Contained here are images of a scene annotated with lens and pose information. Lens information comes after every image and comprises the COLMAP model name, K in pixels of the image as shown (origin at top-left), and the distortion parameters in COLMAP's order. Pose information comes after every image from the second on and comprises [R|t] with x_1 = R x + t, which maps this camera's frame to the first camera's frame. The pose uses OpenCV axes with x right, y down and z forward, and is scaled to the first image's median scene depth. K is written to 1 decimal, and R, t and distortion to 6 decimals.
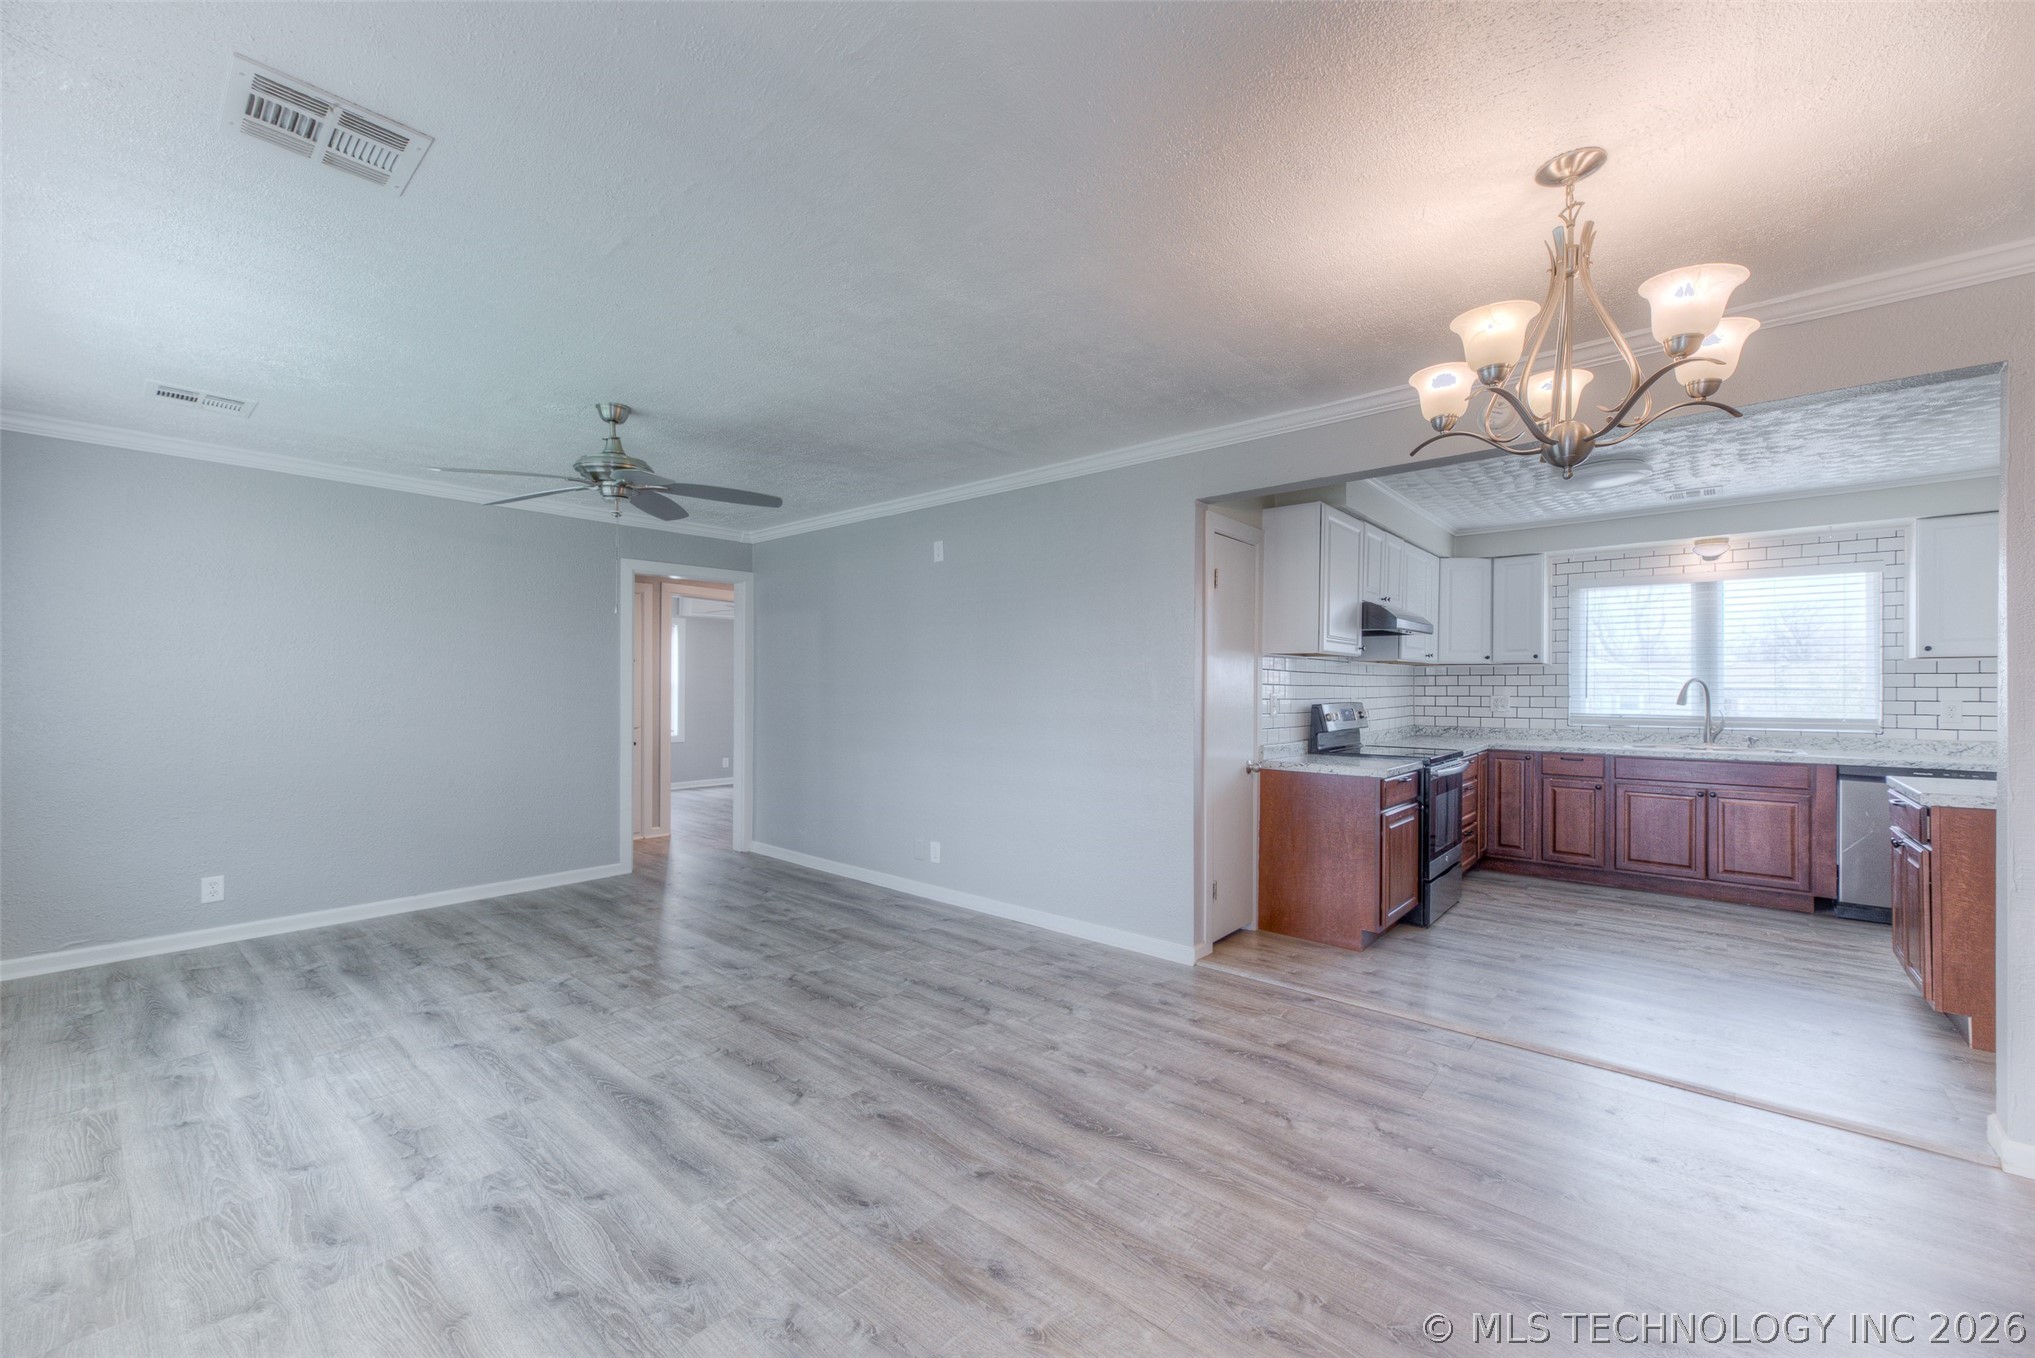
lens RADIAL K [[814.3, 0, 1012.4], [0, 814.3, 686.3], [0, 0, 1]] dist [0.017786, -0.003804]
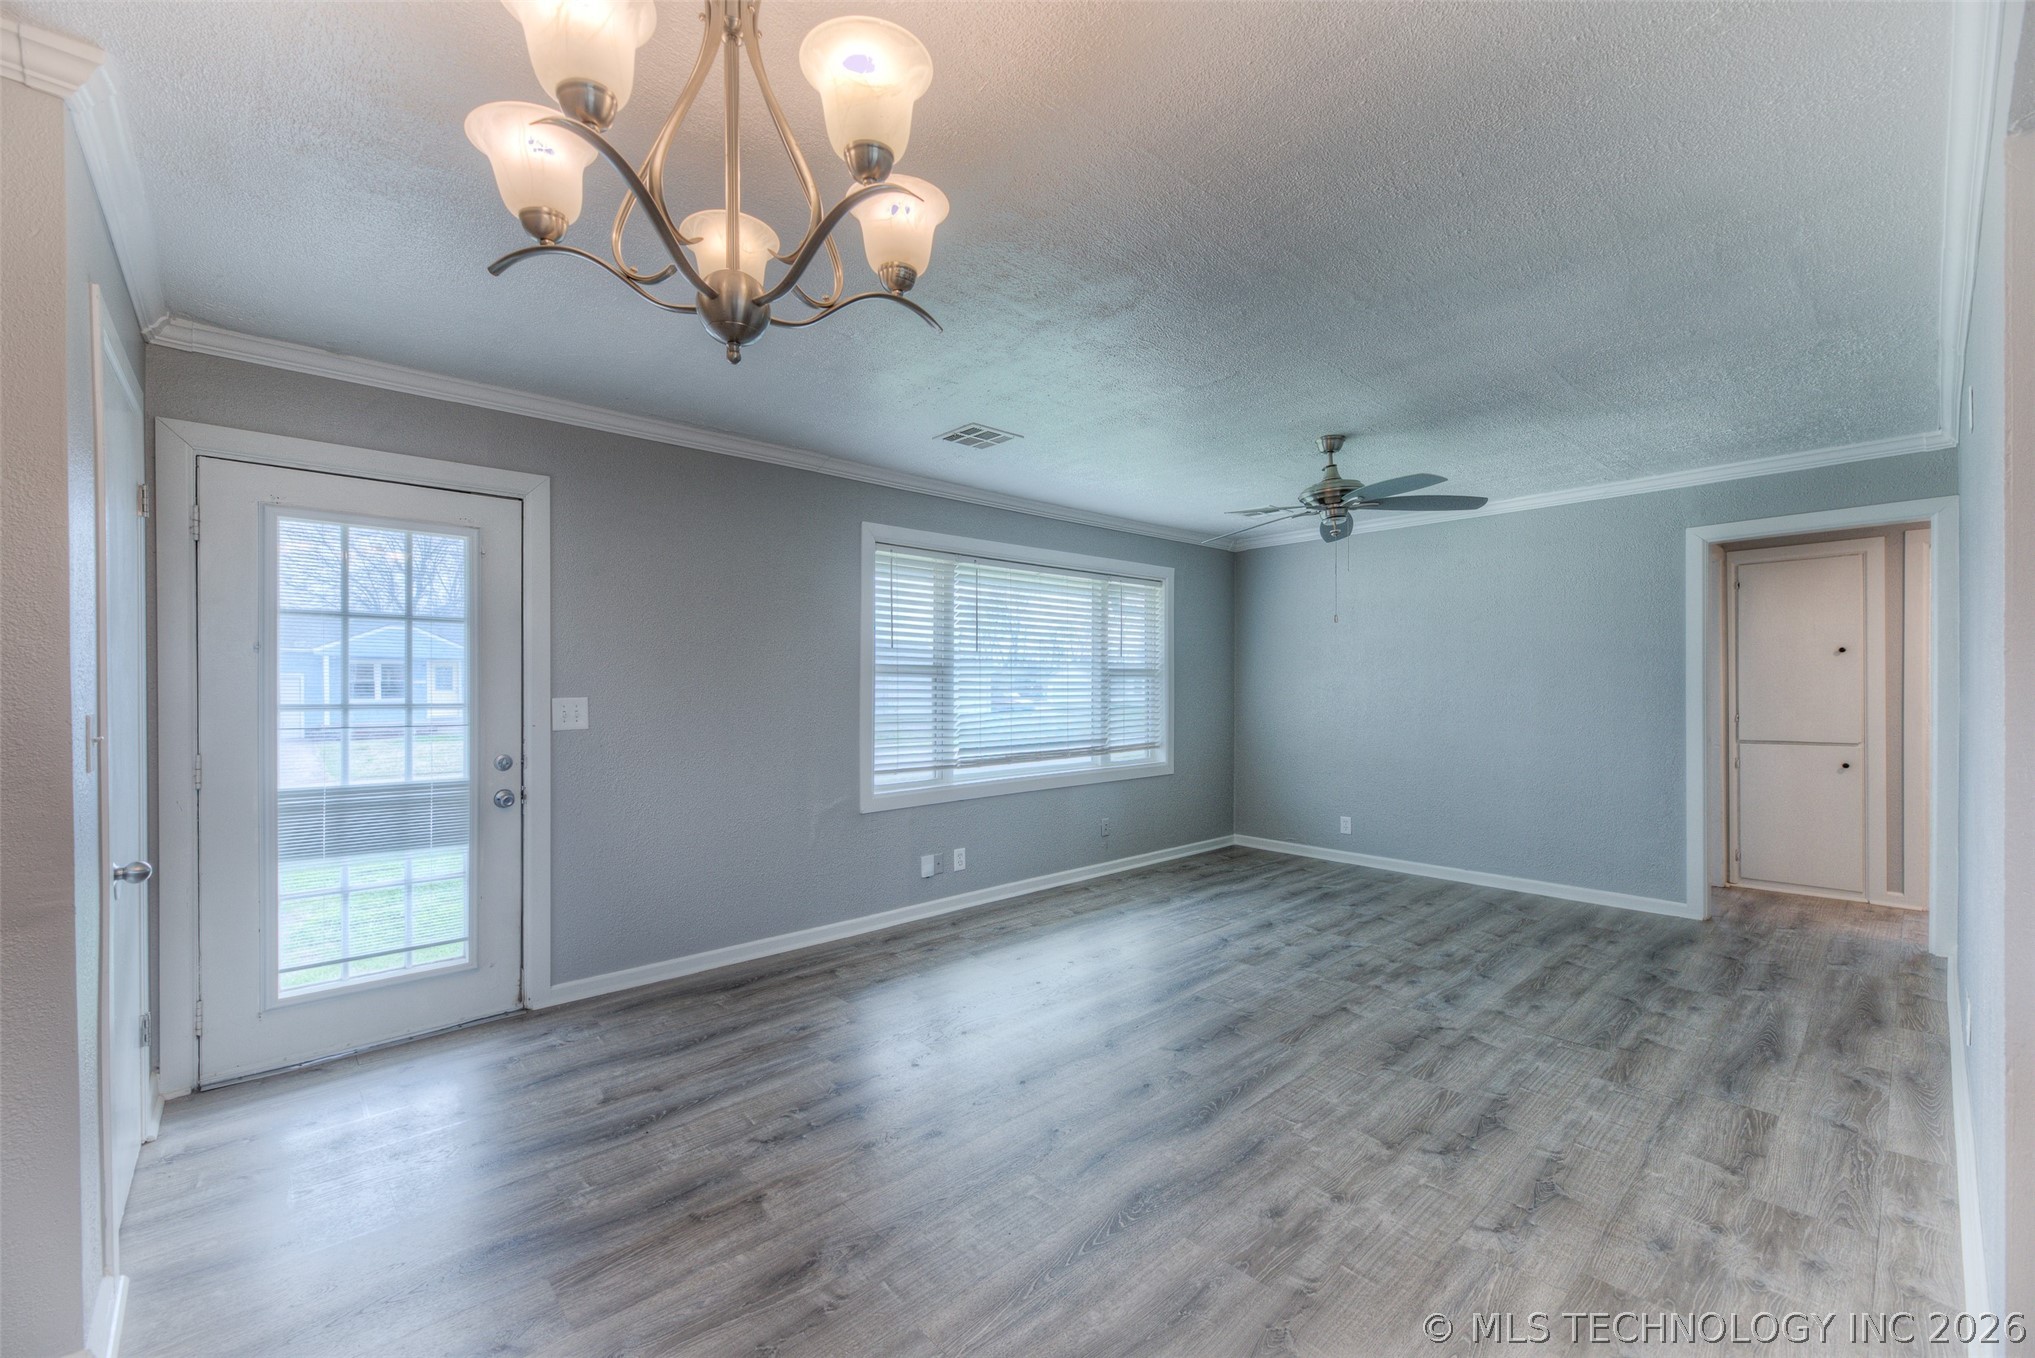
lens RADIAL K [[814.3, 0, 1002.7], [0, 814.3, 715.4], [0, 0, 1]] dist [0.017786, -0.003804]
pose [[-0.124759, 0.032861, -0.991643, 0.578827], [0.004638, 0.999460, 0.032537, -0.003336], [0.992176, -0.000540, -0.124844, 0.587777]]
